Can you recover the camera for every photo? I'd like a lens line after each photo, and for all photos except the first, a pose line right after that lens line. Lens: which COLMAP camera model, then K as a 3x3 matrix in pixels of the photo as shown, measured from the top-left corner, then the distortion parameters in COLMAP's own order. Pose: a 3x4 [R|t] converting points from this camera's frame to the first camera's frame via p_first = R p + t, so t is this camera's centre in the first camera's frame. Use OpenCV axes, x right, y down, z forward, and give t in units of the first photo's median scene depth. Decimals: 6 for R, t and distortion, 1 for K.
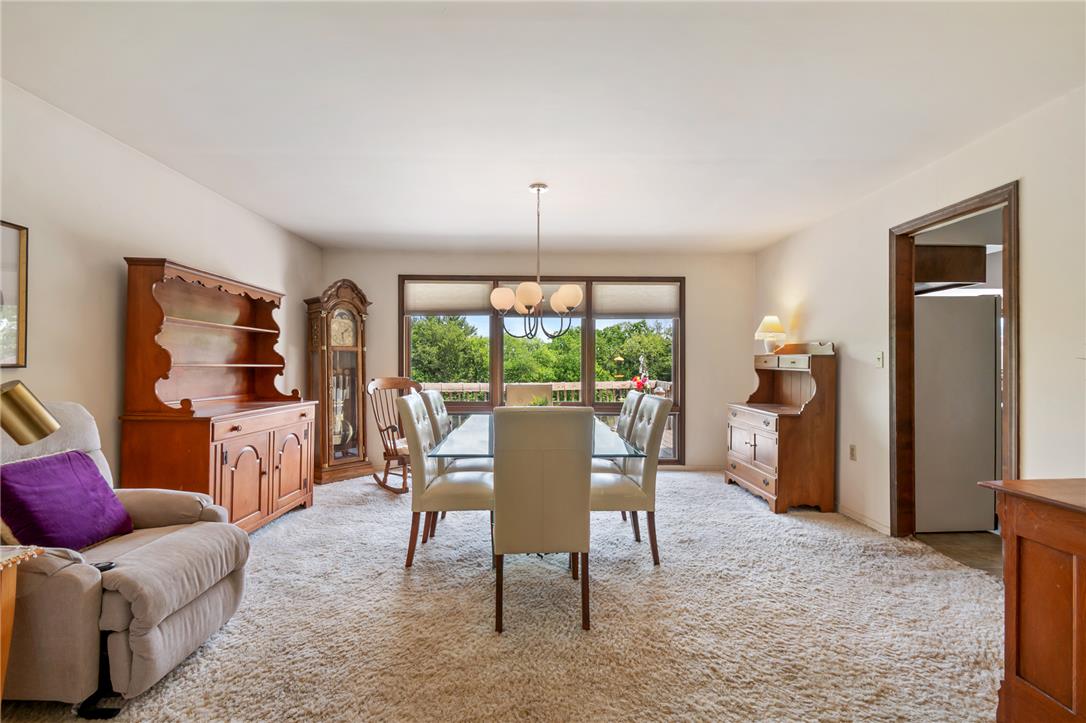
lens RADIAL K [[468.6, 0, 543.0], [0, 468.6, 361.5], [0, 0, 1]] dist [0.002014, 0.000243]
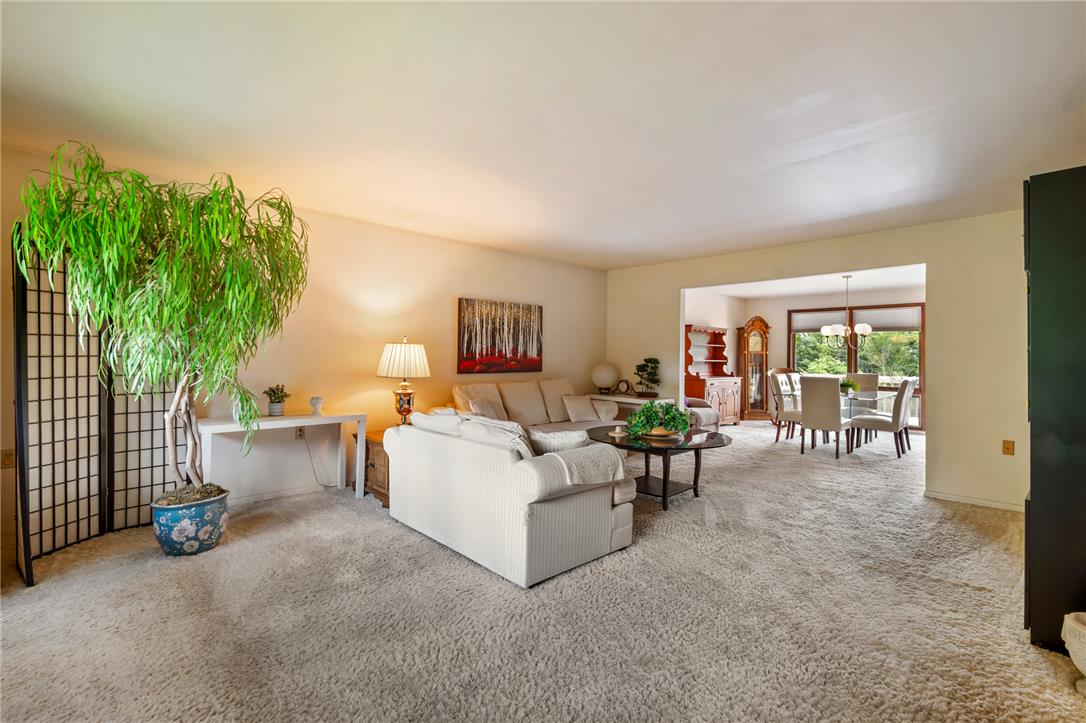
lens RADIAL K [[486.2, 0, 544.6], [0, 486.2, 369.4], [0, 0, 1]] dist [0.000092, -0.000463]
pose [[0.670543, 0.019971, -0.741602, 0.537839], [-0.003139, 0.999705, 0.024083, -0.004024], [0.741864, -0.013821, 0.670407, -1.111058]]
